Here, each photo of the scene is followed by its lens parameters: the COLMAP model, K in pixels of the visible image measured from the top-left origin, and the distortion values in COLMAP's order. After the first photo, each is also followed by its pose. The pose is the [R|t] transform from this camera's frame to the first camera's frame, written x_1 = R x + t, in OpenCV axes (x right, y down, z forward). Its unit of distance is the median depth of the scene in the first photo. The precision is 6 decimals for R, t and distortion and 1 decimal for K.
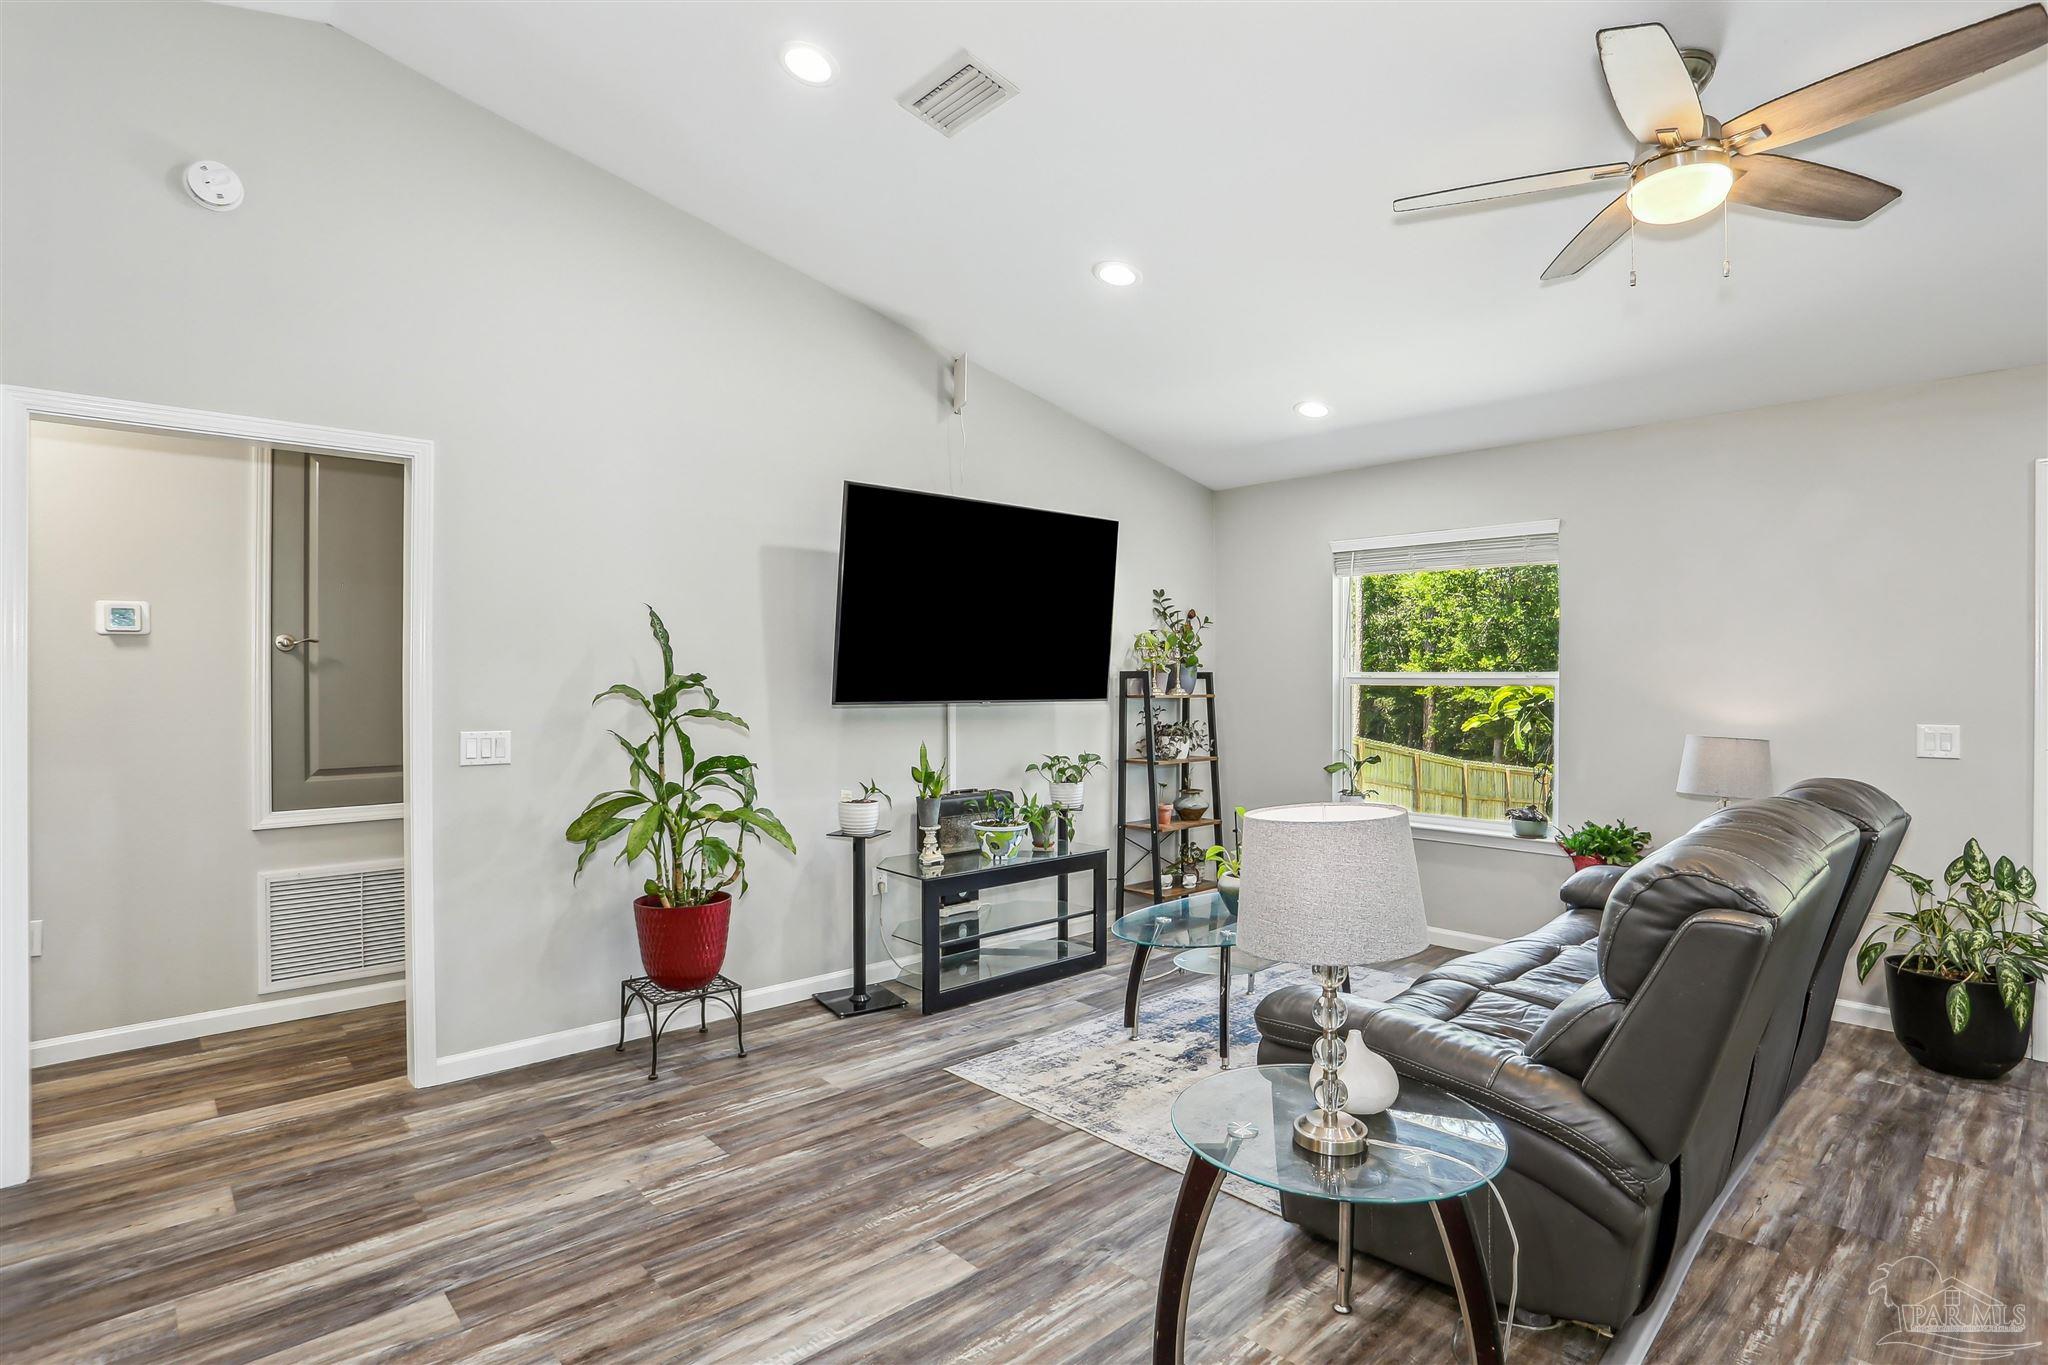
lens RADIAL K [[1039.7, 0, 1015.6], [0, 1039.7, 673.6], [0, 0, 1]] dist [-0.034598, -0.001506]
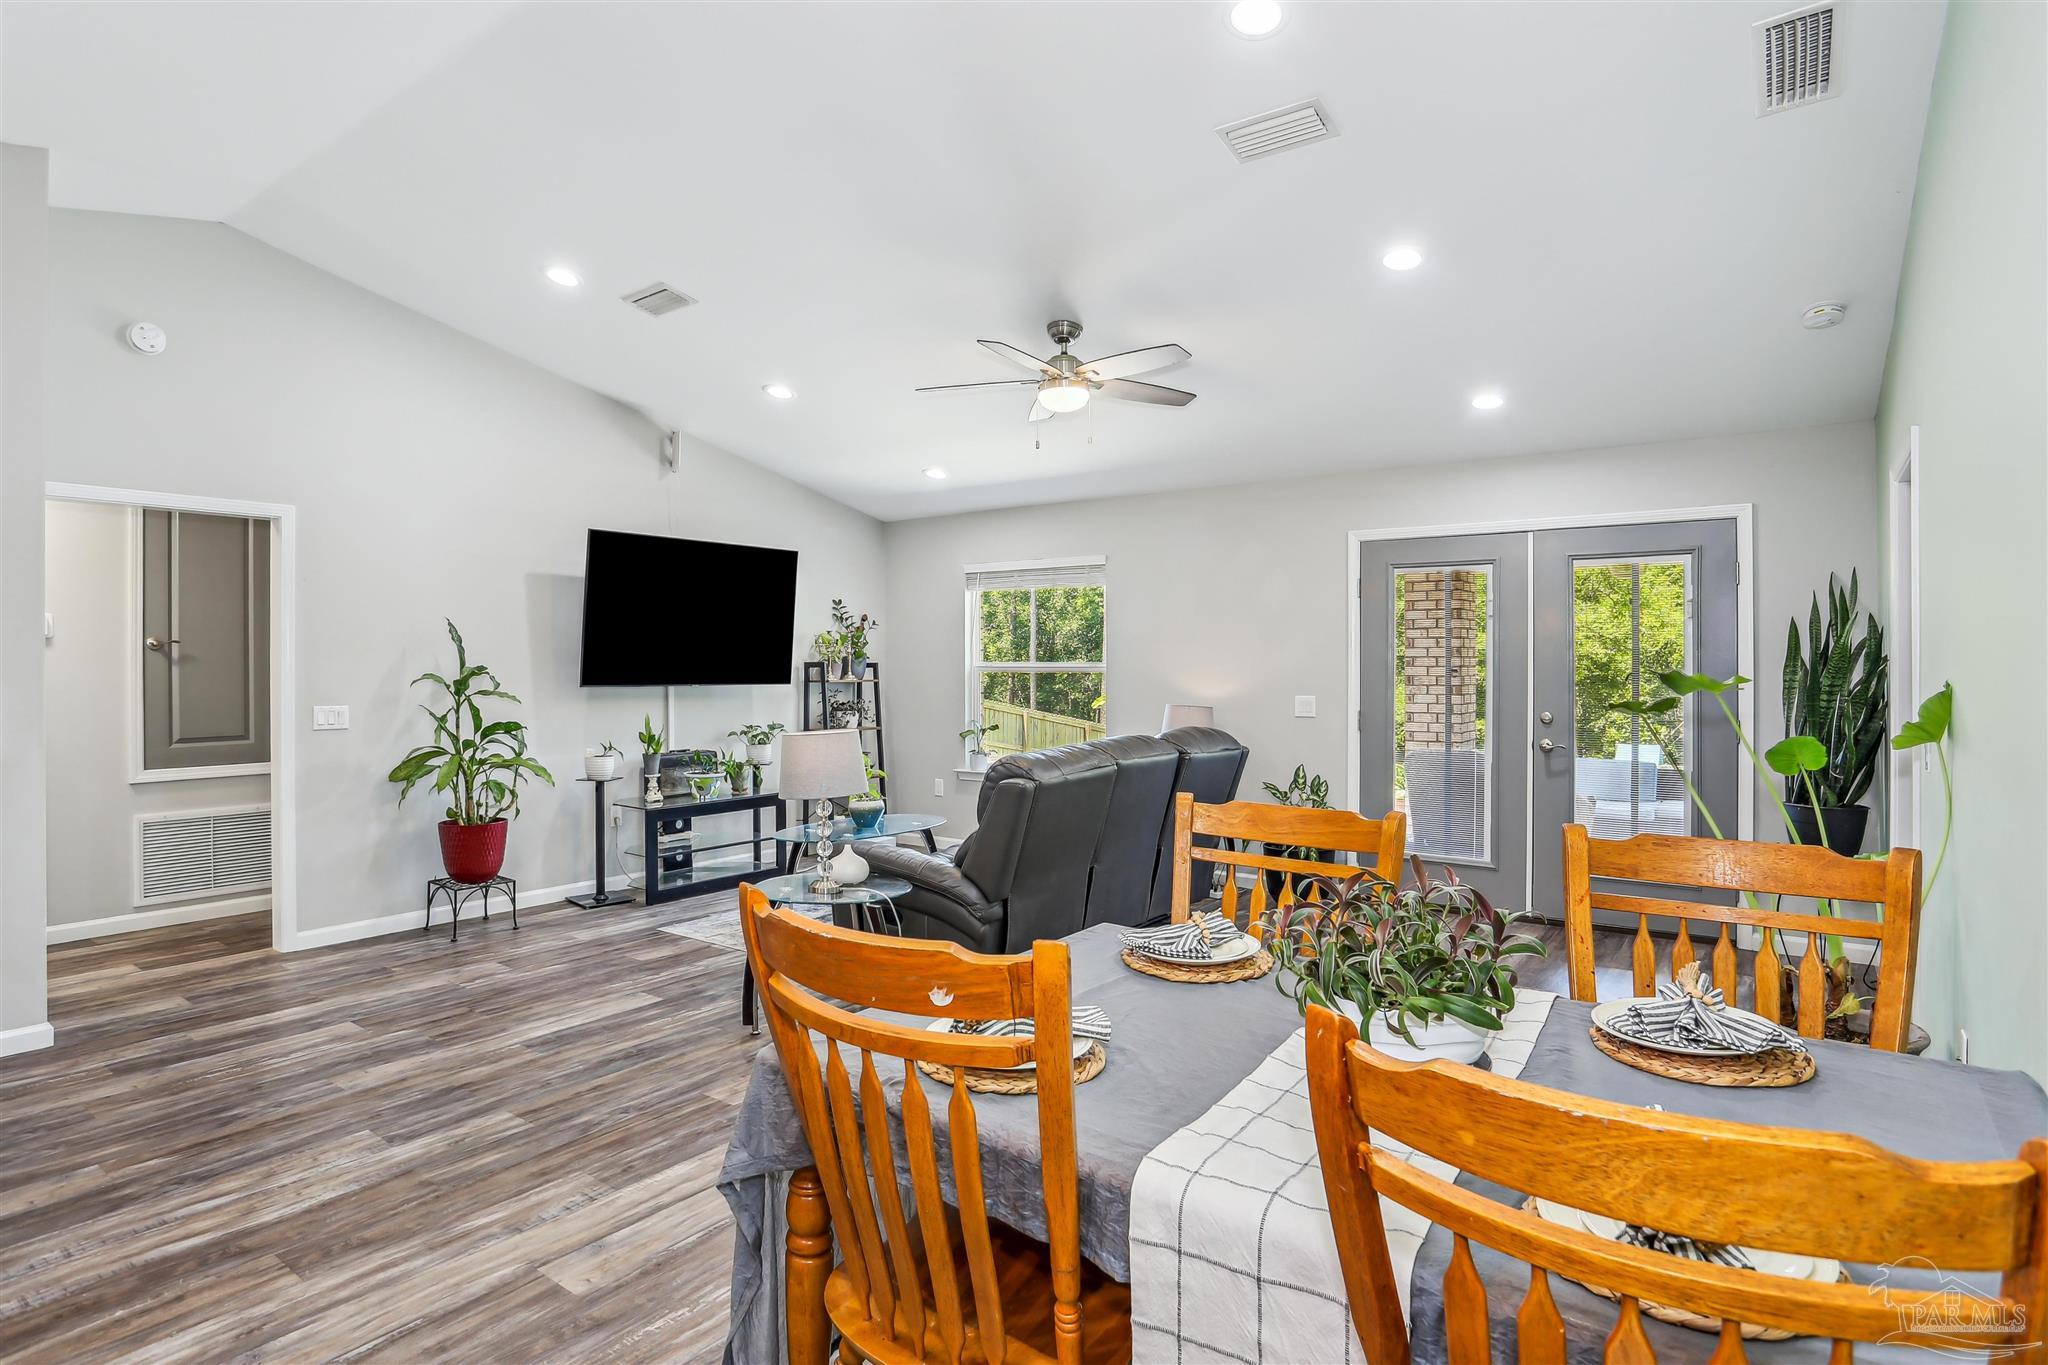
lens RADIAL K [[1120.4, 0, 945.5], [0, 1120.4, 661.0], [0, 0, 1]] dist [-0.021488, 0.002910]
pose [[0.990175, -0.001993, 0.139821, 0.107129], [0.001923, 0.999998, 0.000633, -0.005753], [-0.139822, -0.000358, 0.990177, -0.595080]]
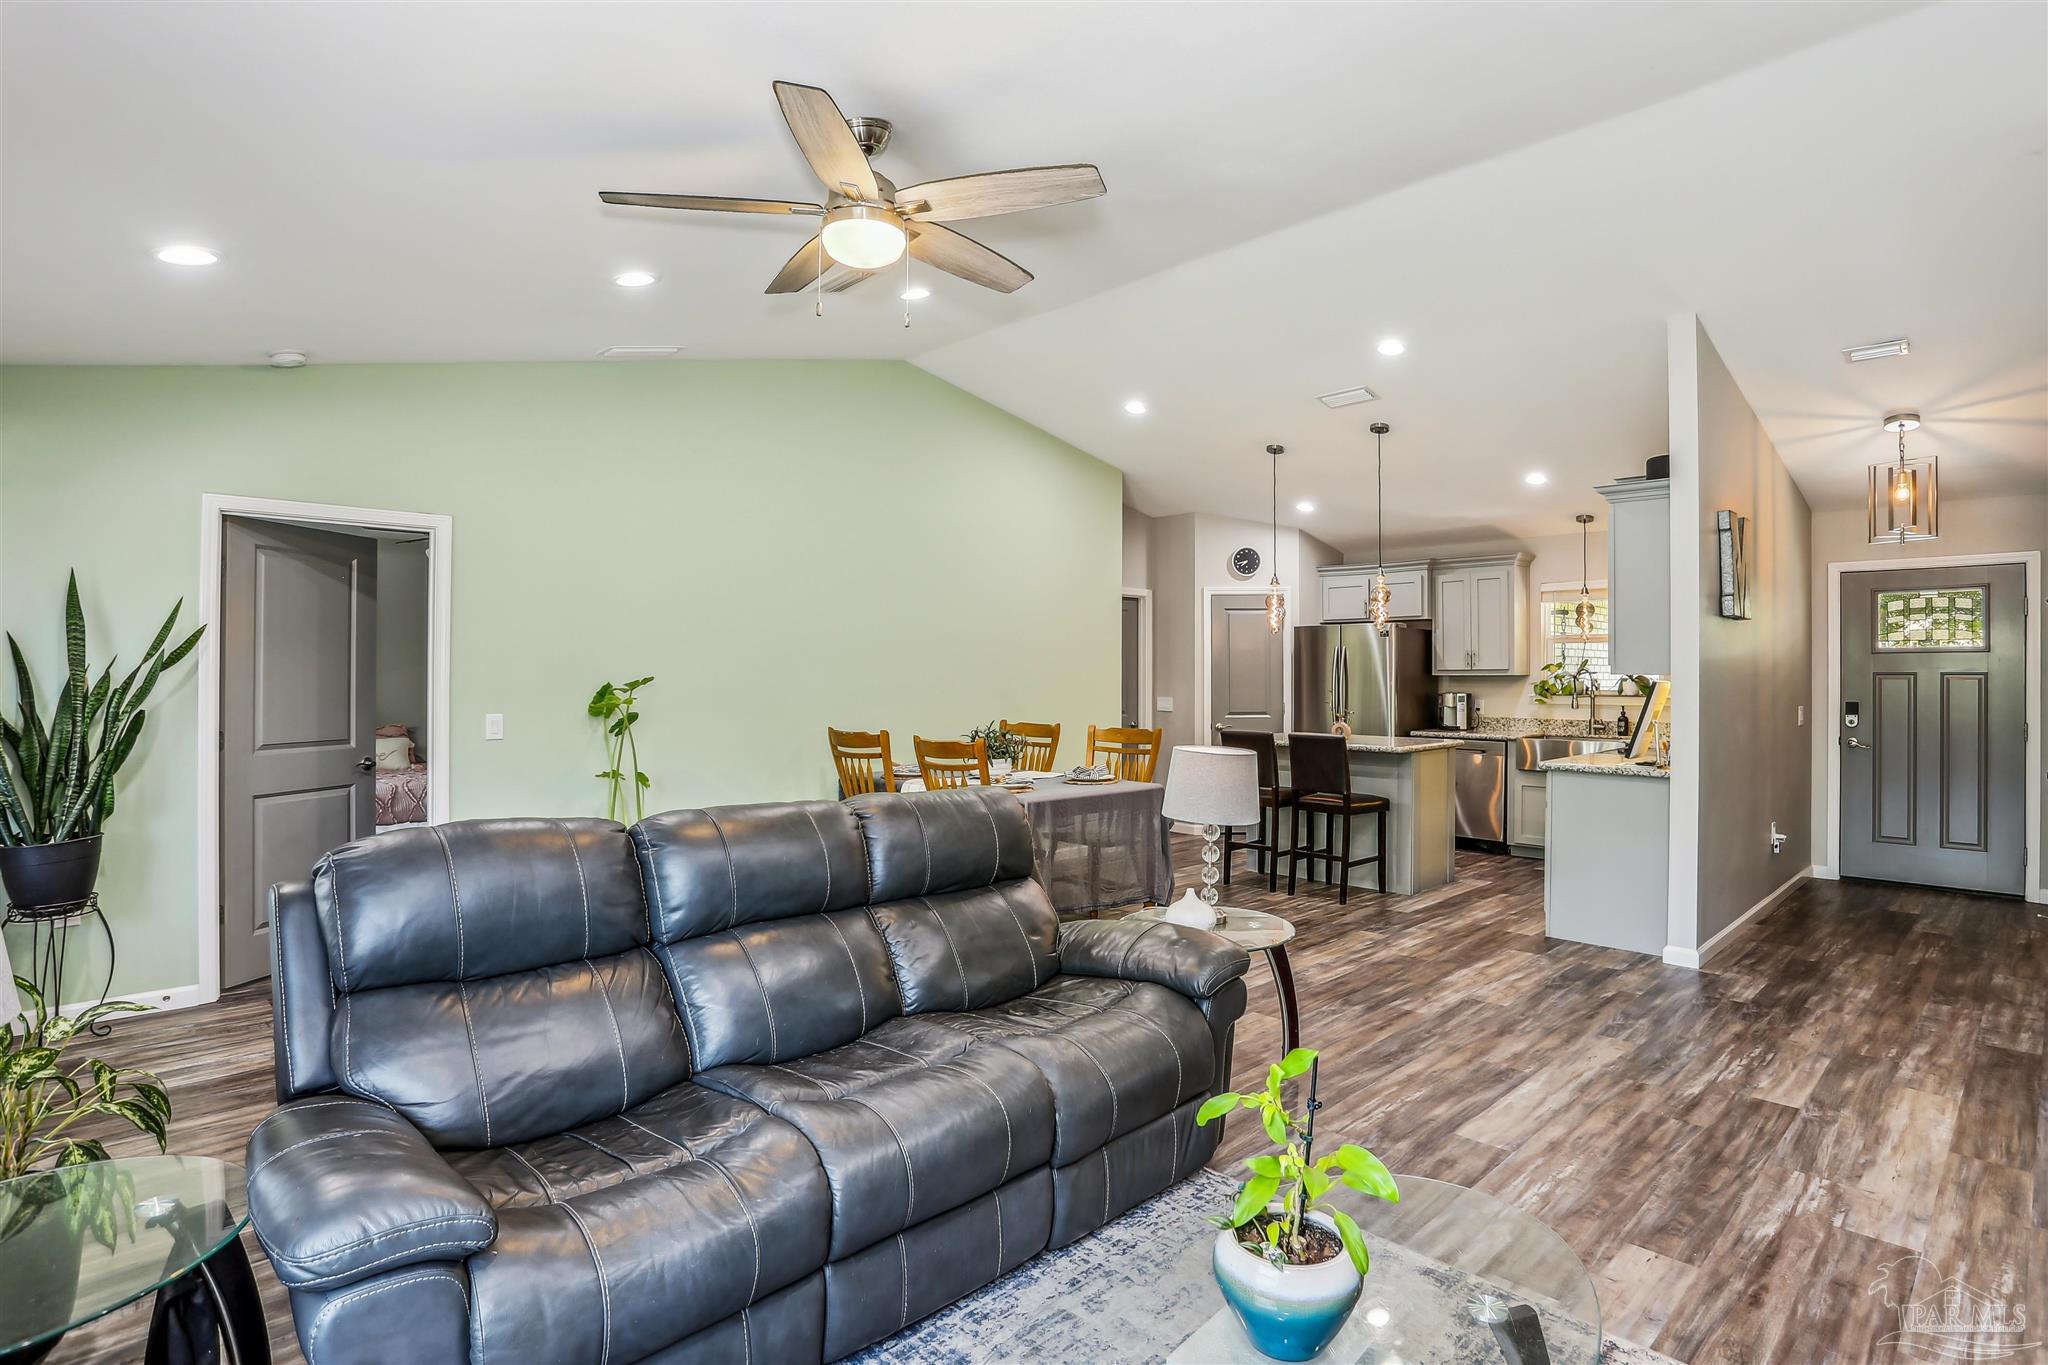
lens RADIAL K [[972.2, 0, 1035.6], [0, 972.2, 677.0], [0, 0, 1]] dist [-0.021620, -0.000211]
pose [[-0.999738, 0.003245, -0.022661, 0.315270], [0.003136, 0.999983, 0.004852, -0.007580], [0.022677, 0.004780, -0.999731, 1.329447]]
